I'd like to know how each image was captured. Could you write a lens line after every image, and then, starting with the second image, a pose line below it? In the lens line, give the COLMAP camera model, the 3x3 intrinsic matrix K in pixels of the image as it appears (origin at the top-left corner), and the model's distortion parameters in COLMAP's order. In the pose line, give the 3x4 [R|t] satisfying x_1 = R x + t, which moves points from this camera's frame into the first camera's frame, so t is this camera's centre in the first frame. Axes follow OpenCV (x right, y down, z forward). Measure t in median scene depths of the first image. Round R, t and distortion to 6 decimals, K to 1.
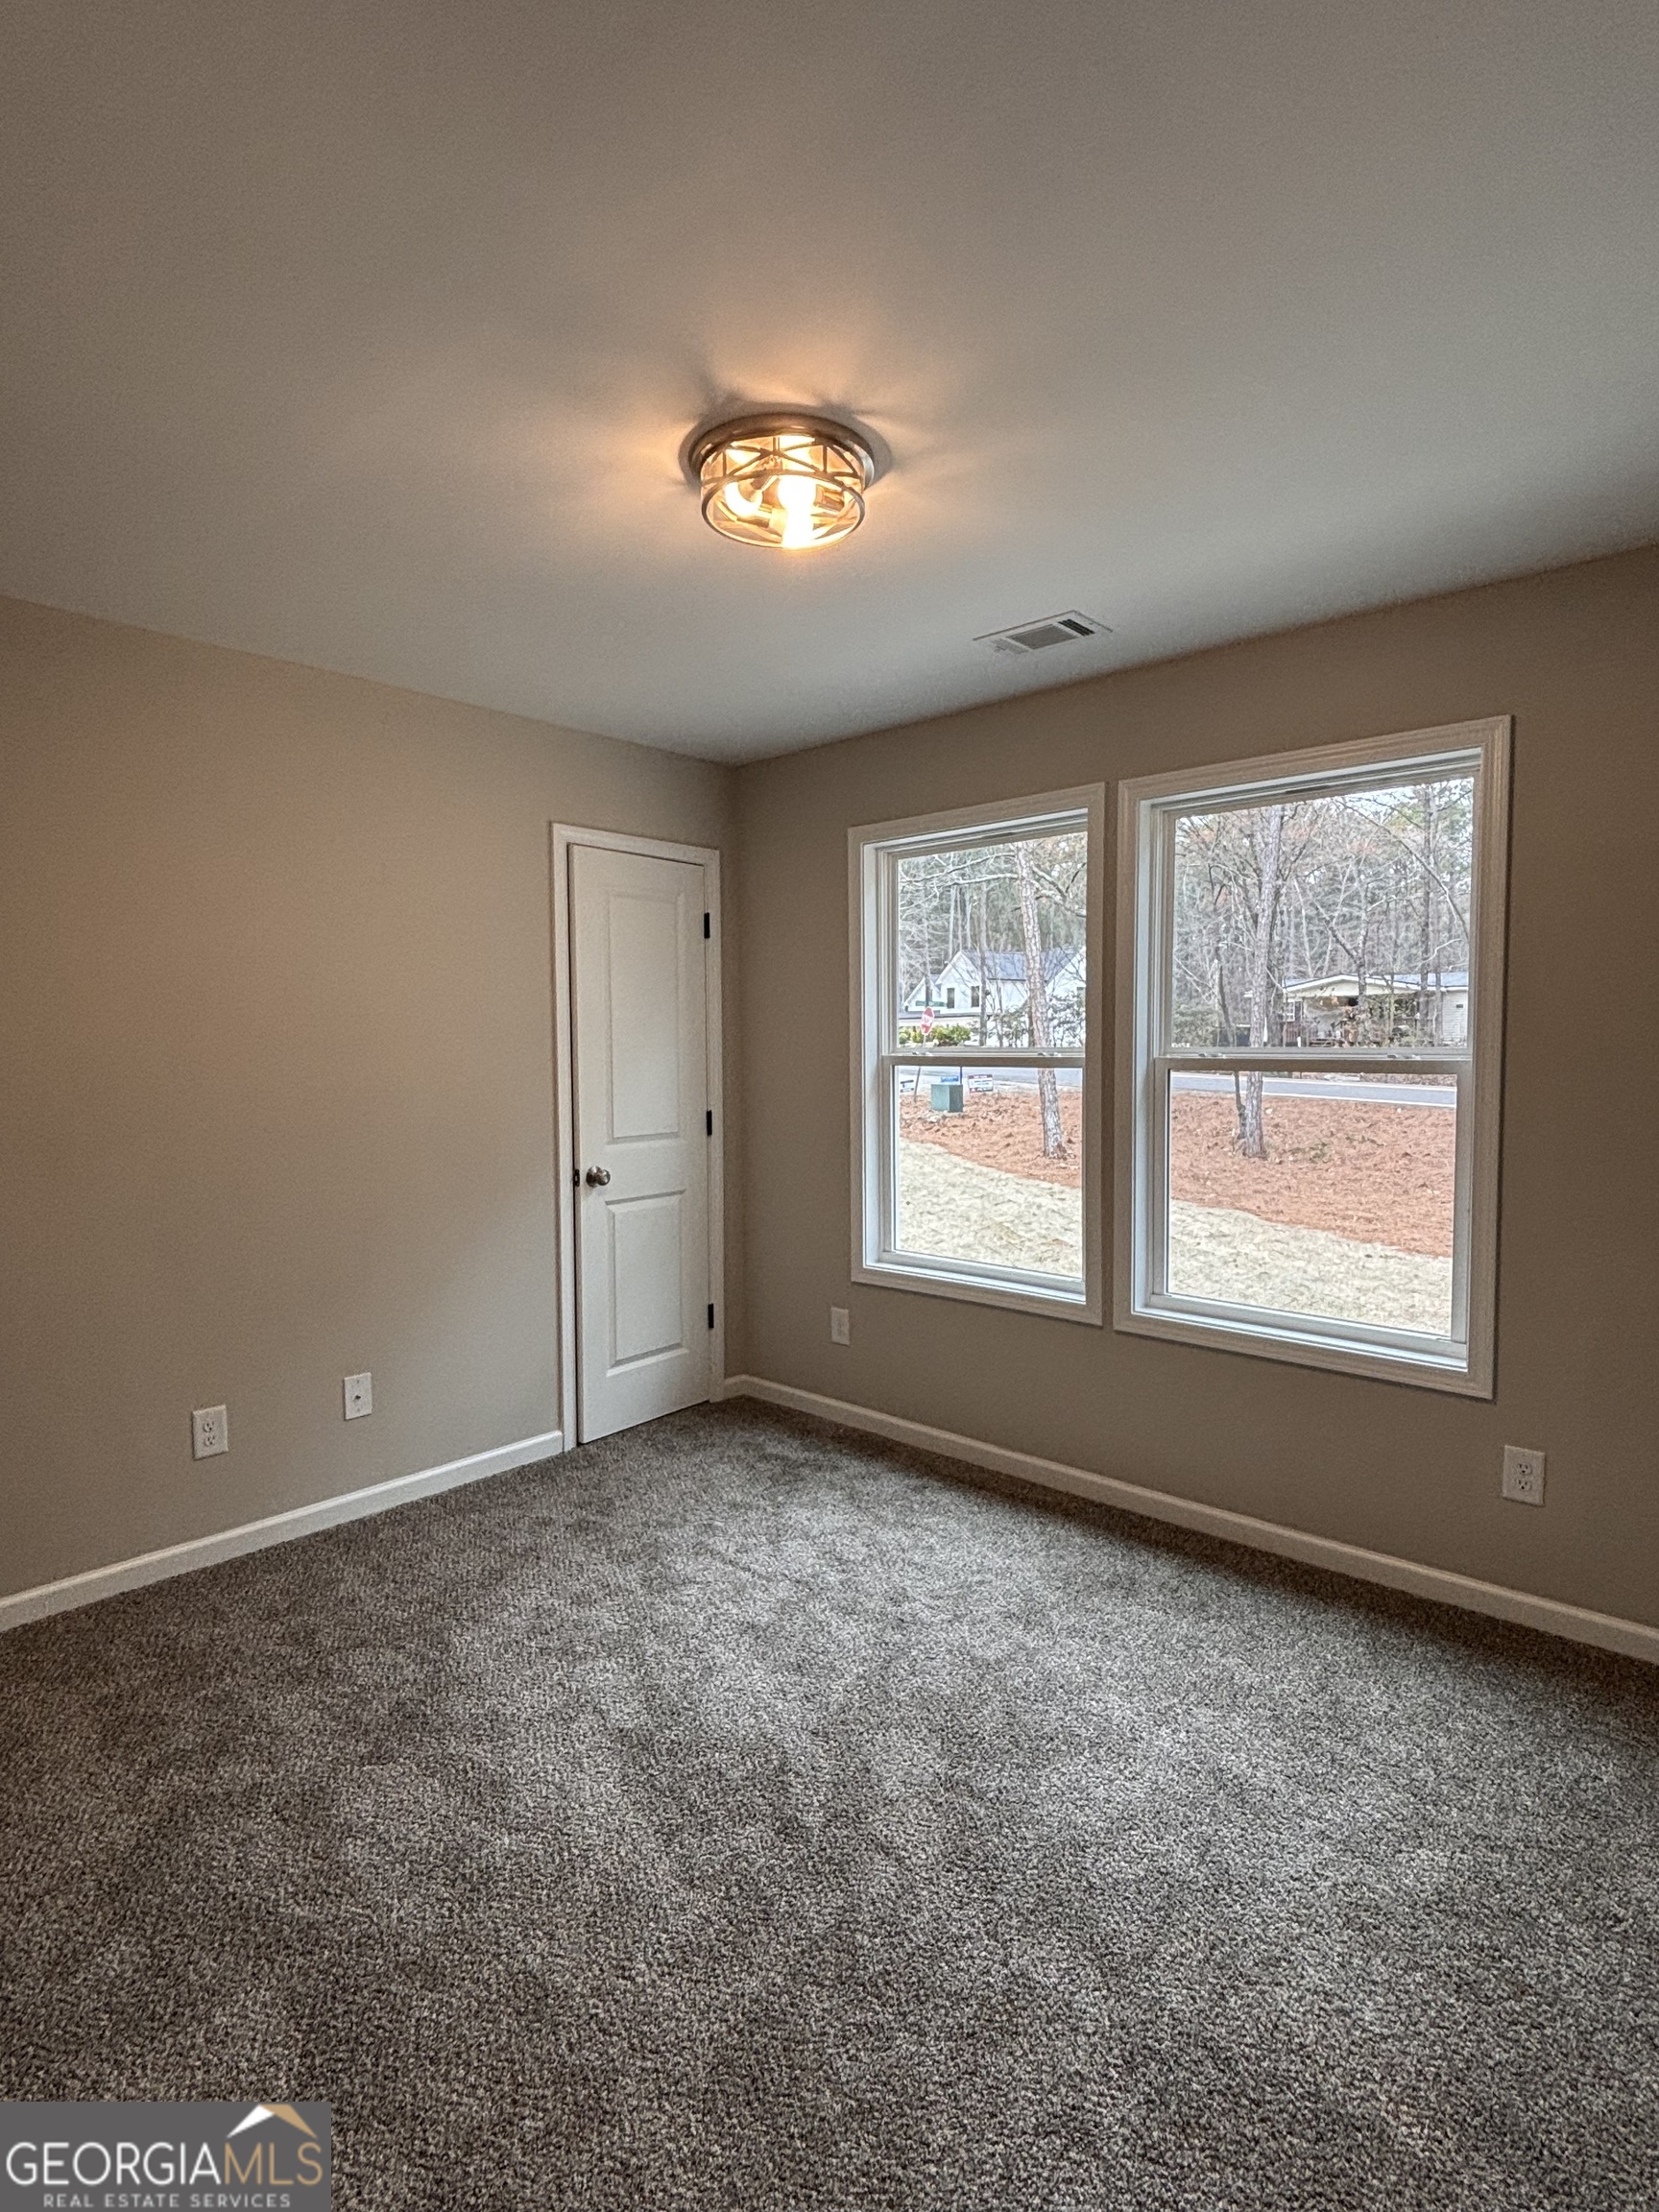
lens RADIAL K [[1134.4, 0, 812.9], [0, 1134.4, 1101.5], [0, 0, 1]] dist [-0.000316, 0.000007]
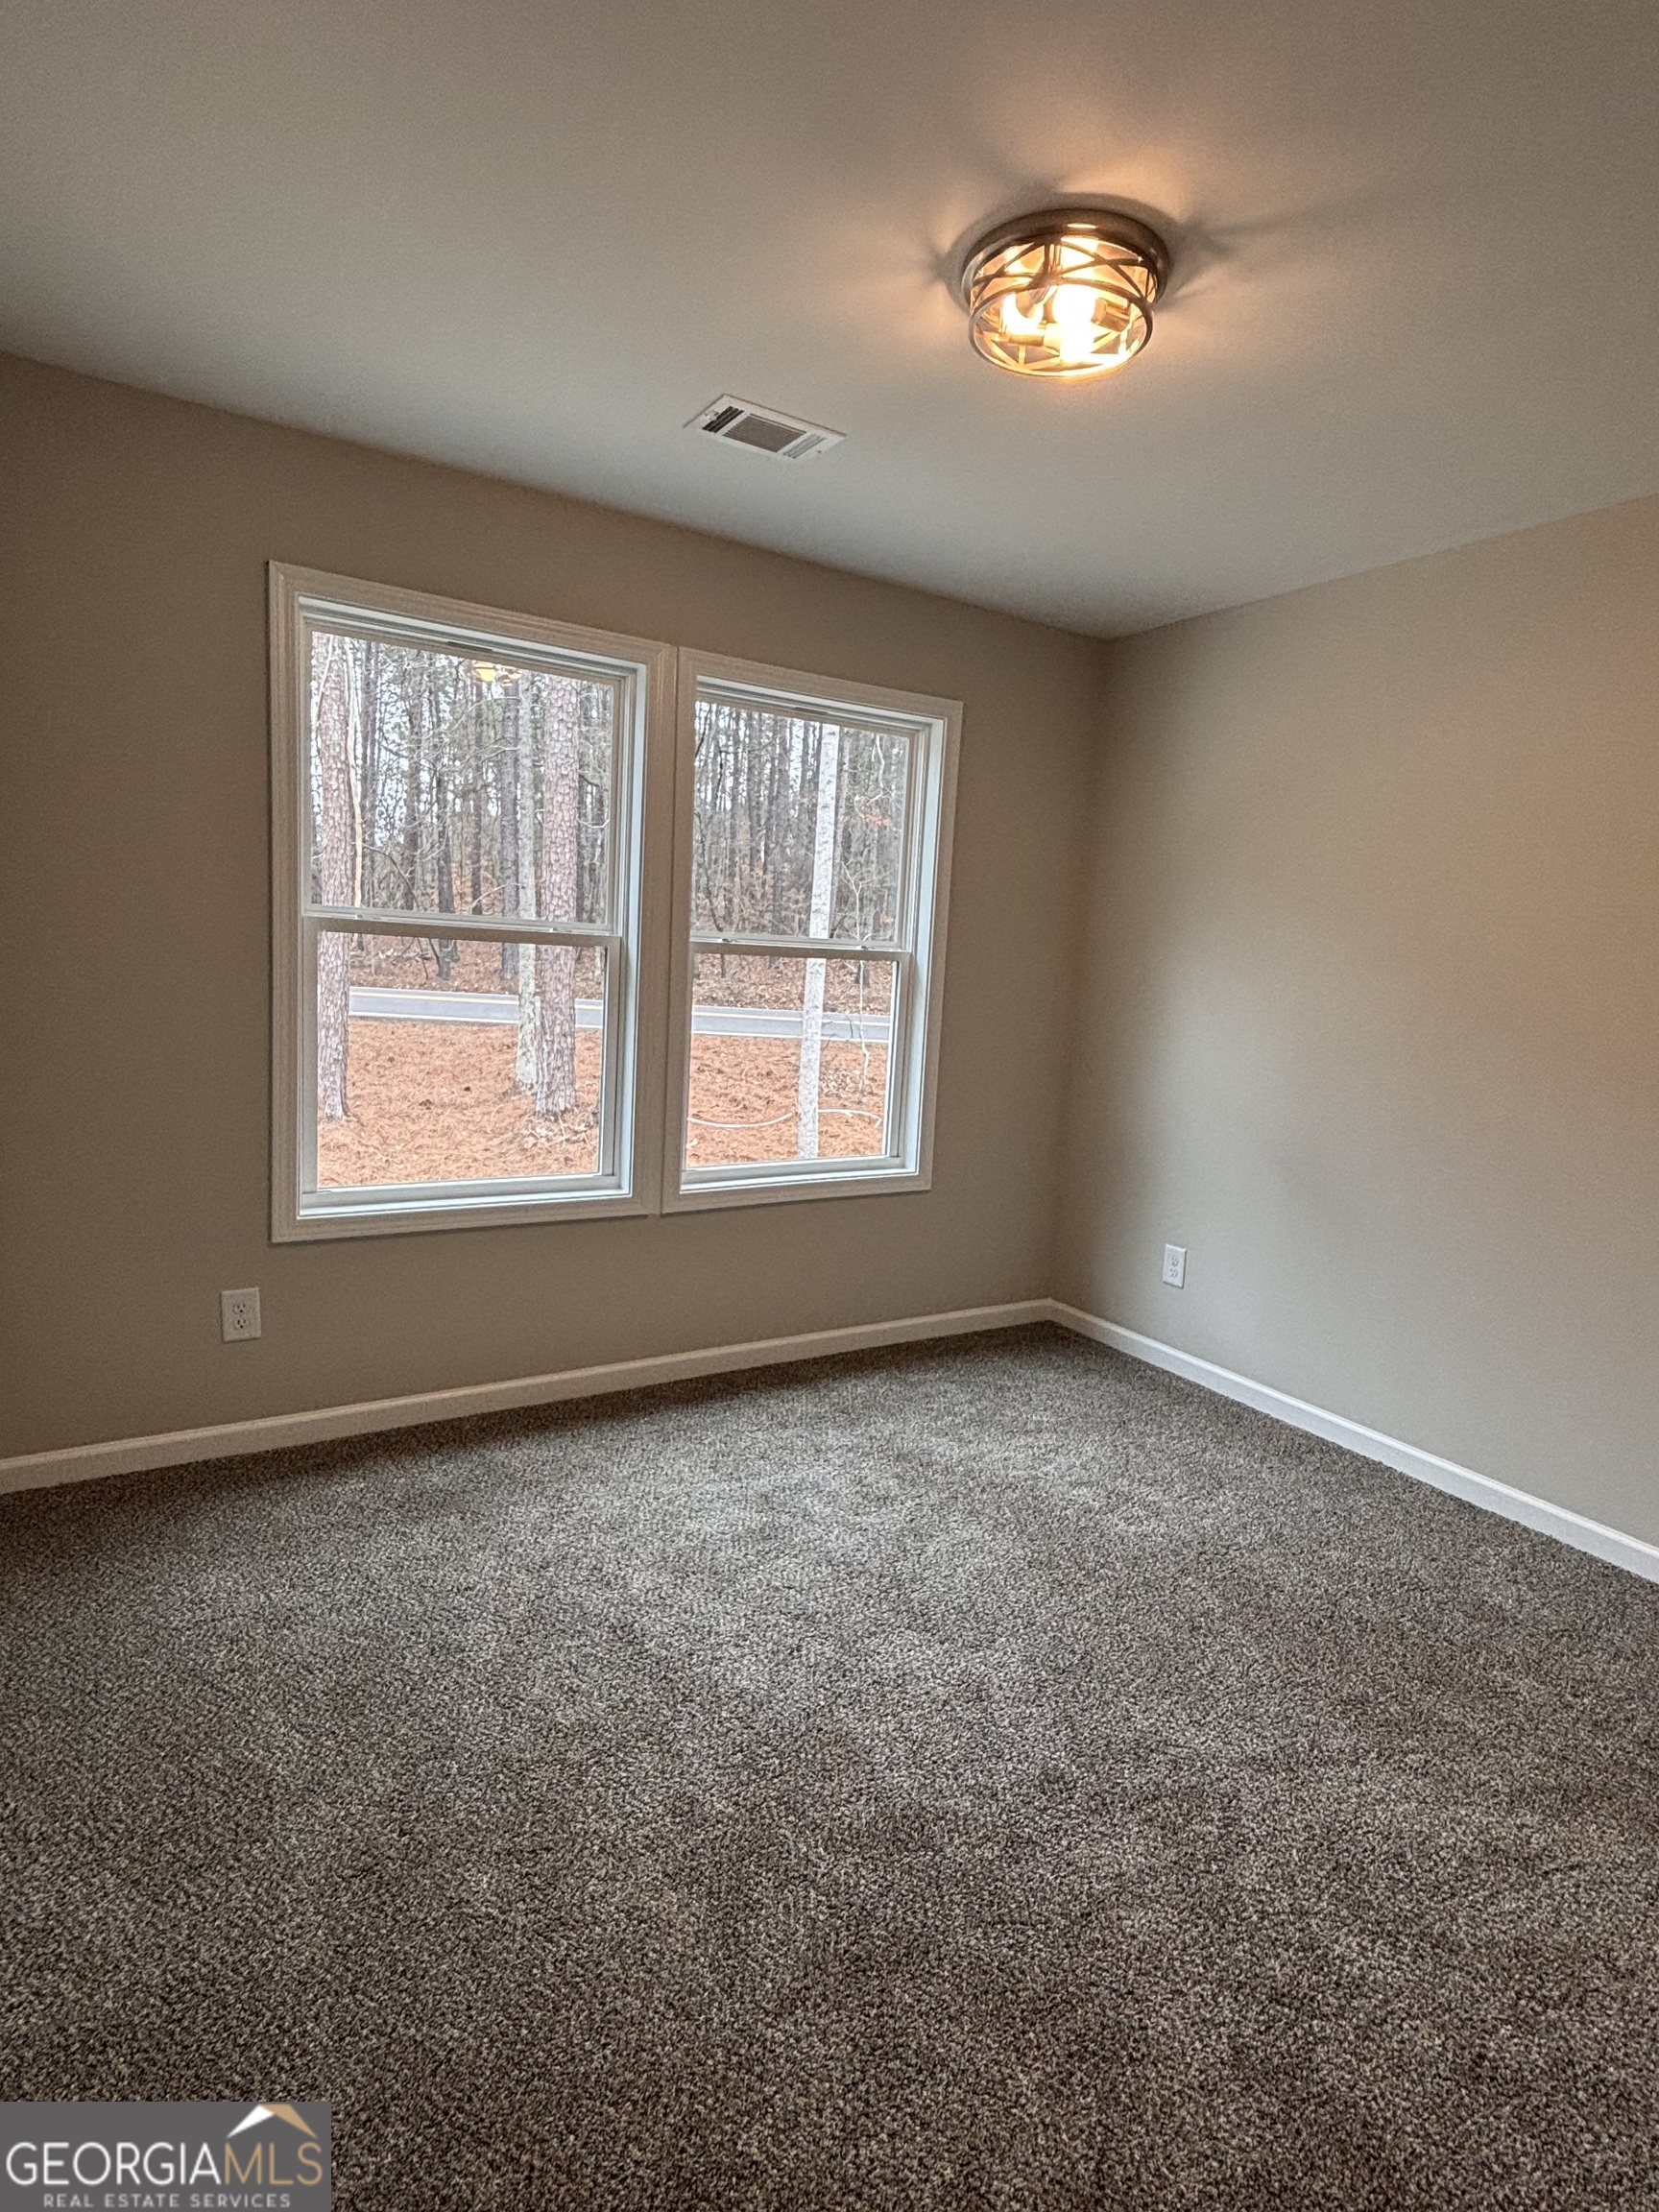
lens RADIAL K [[1134.4, 0, 812.9], [0, 1134.4, 1101.5], [0, 0, 1]] dist [-0.000316, 0.000007]
pose [[0.268034, -0.121024, 0.955778, -0.637844], [-0.018471, 0.991250, 0.130695, -0.030196], [-0.963232, -0.052685, 0.263453, 0.609768]]
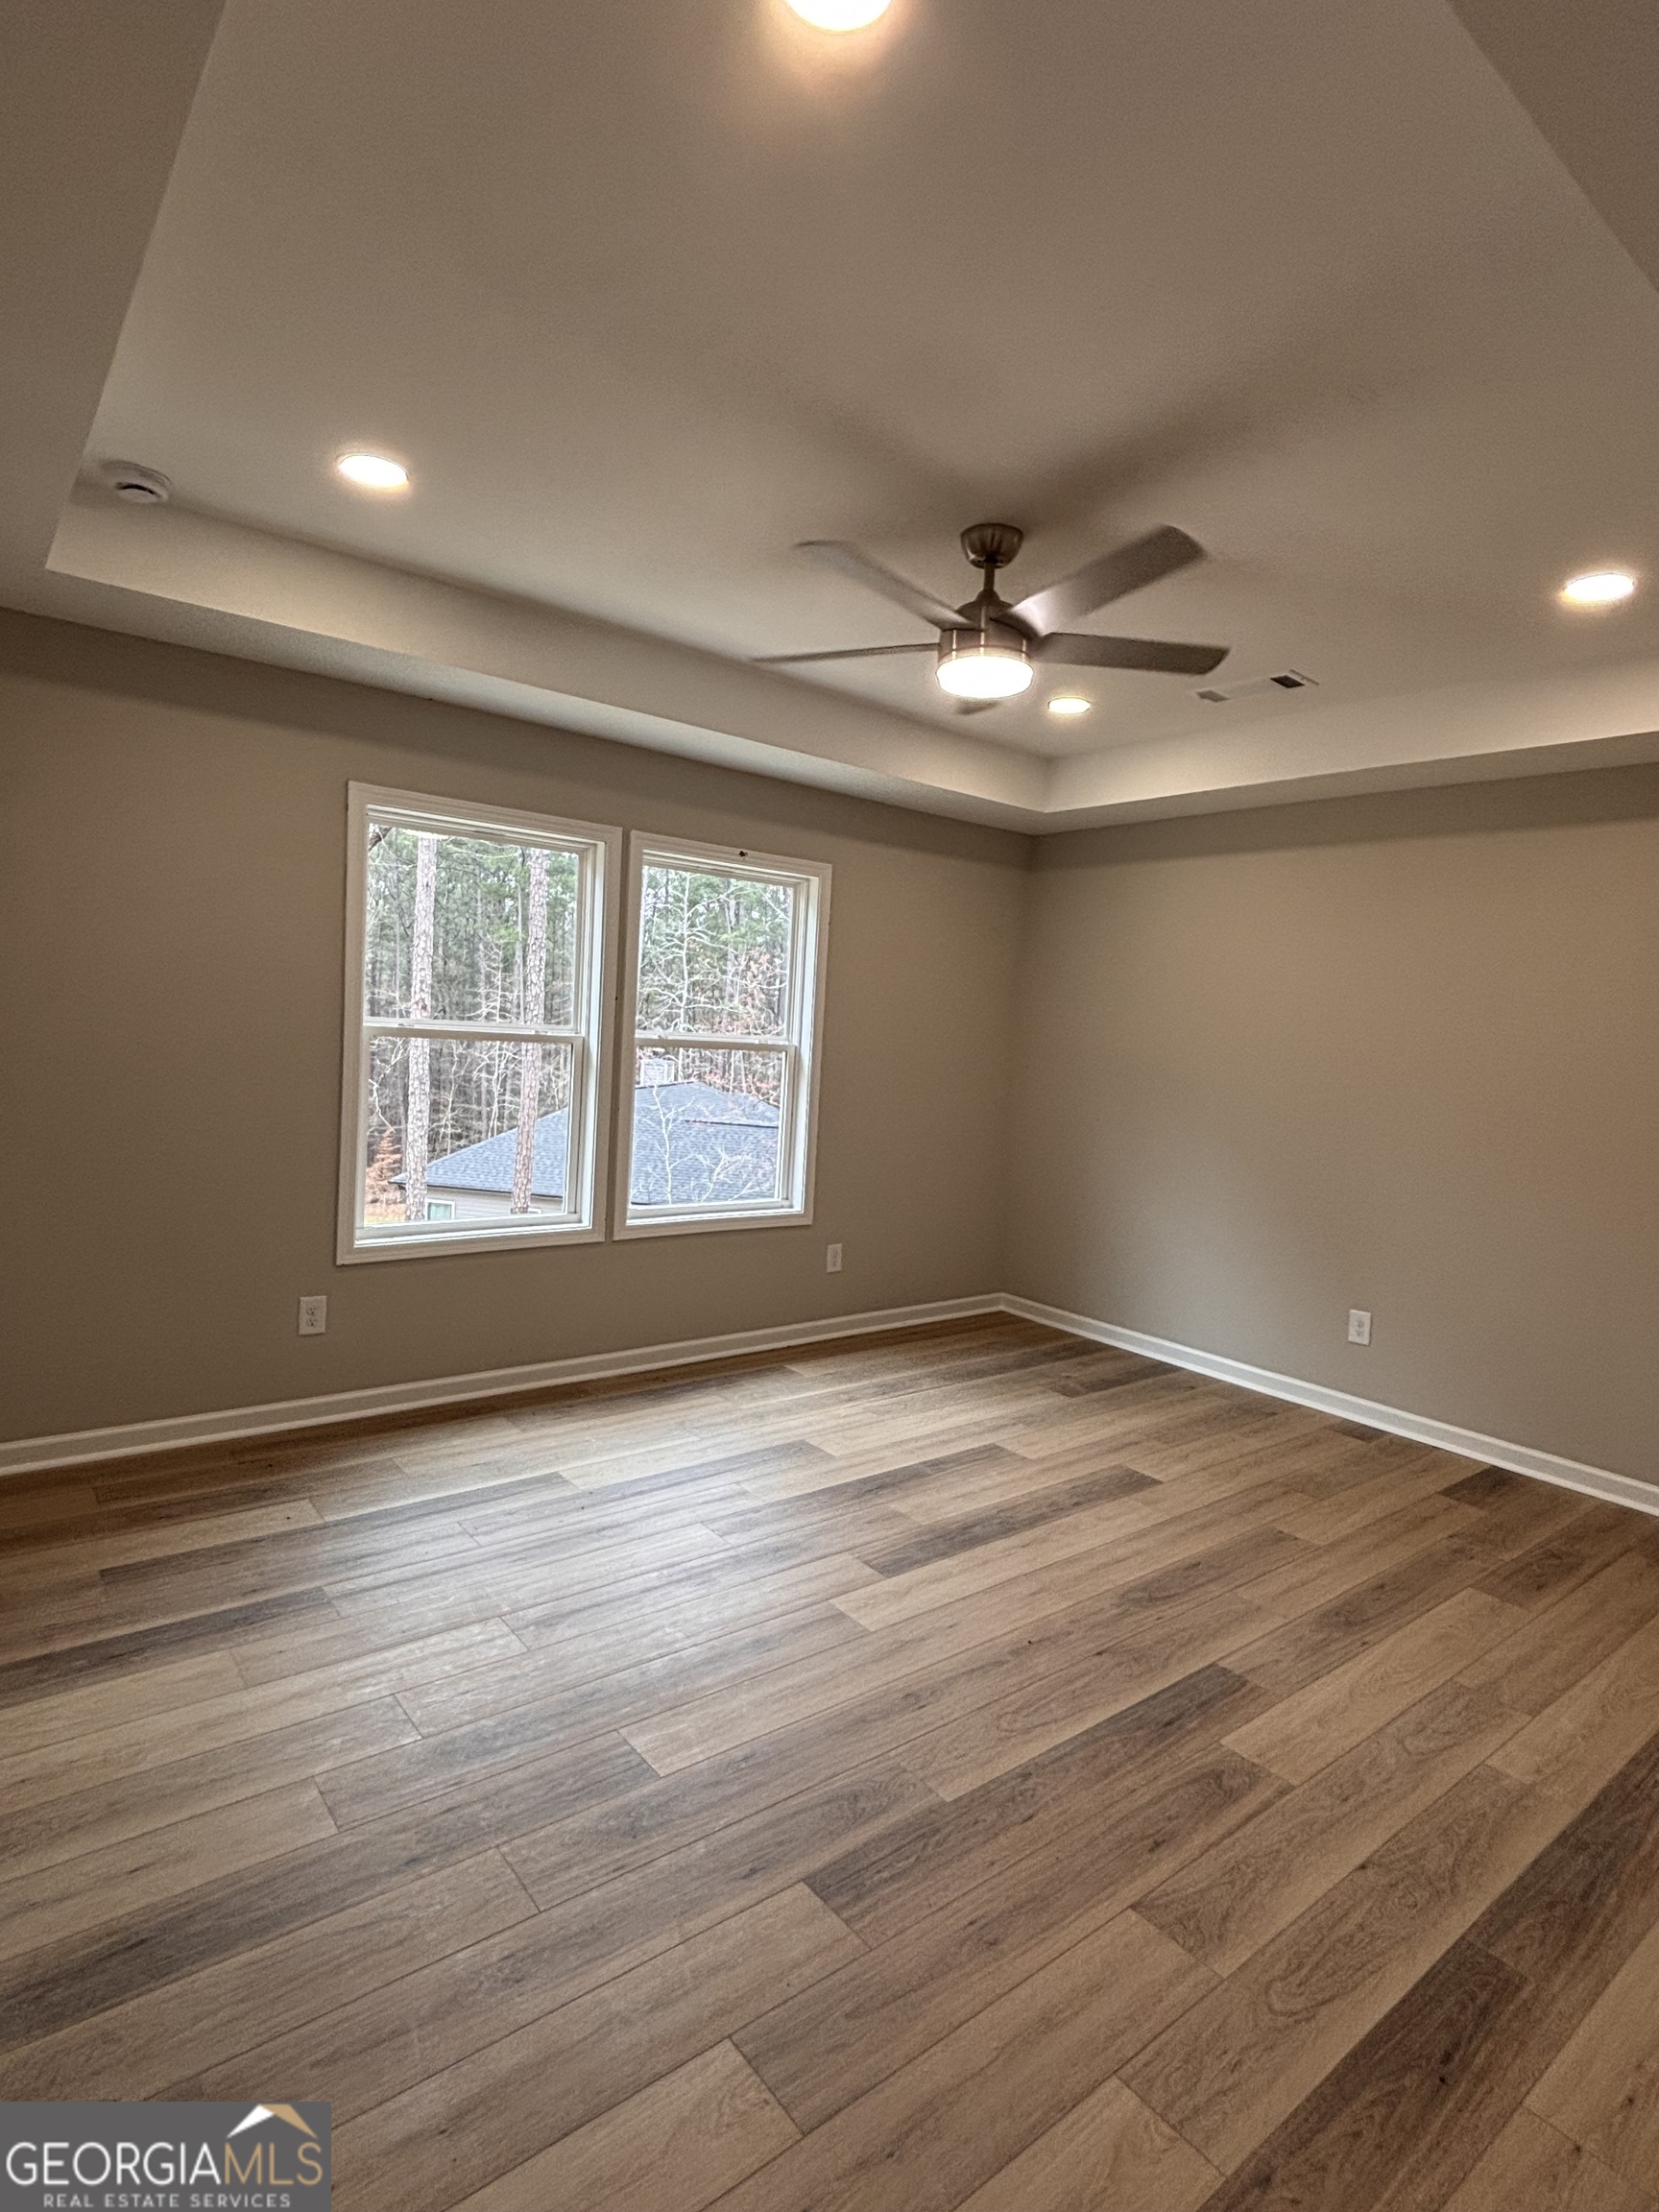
lens RADIAL K [[1134.4, 0, 812.9], [0, 1134.4, 1101.5], [0, 0, 1]] dist [-0.000316, 0.000007]
pose [[0.173369, -0.076243, 0.981901, -0.995402], [-0.023811, 0.996383, 0.081572, -0.079505], [-0.984569, -0.037522, 0.170926, 0.538913]]
